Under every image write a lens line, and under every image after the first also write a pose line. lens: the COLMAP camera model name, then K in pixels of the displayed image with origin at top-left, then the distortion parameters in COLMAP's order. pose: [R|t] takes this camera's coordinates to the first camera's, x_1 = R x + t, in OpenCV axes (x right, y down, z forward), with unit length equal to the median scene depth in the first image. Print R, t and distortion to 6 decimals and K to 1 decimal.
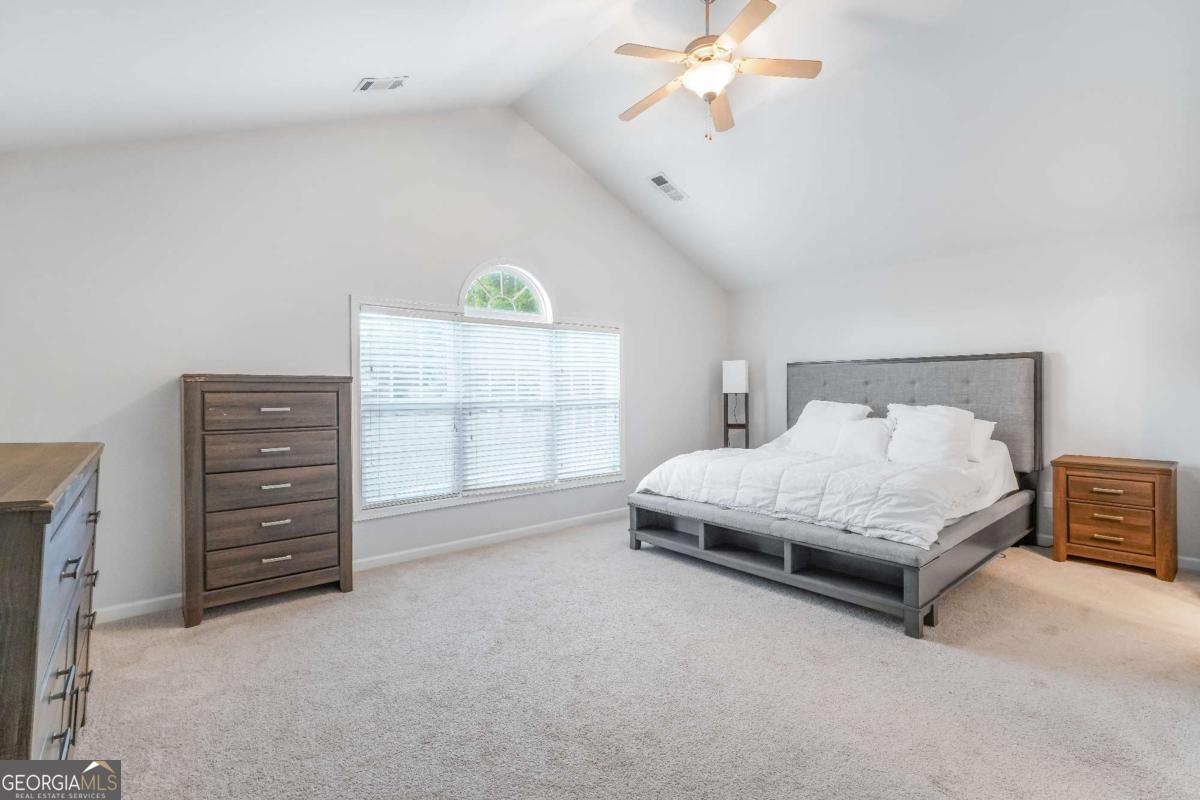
lens RADIAL K [[533.0, 0, 596.7], [0, 533.0, 395.2], [0, 0, 1]] dist [-0.001599, -0.000019]
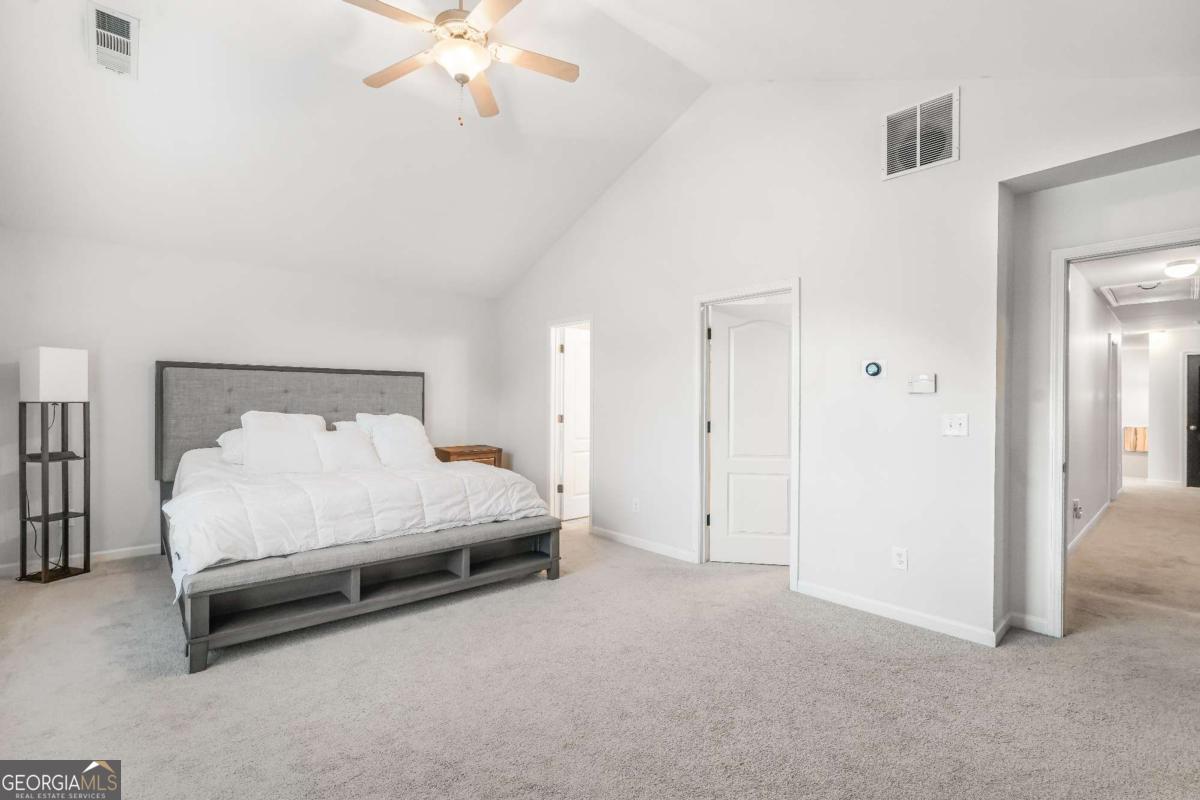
lens RADIAL K [[533.0, 0, 596.1], [0, 533.0, 406.0], [0, 0, 1]] dist [-0.001599, -0.000019]
pose [[0.003454, -0.003910, 0.999986, -0.594740], [-0.002591, 0.999989, 0.003919, -0.004336], [-0.999991, -0.002605, 0.003443, 0.654408]]
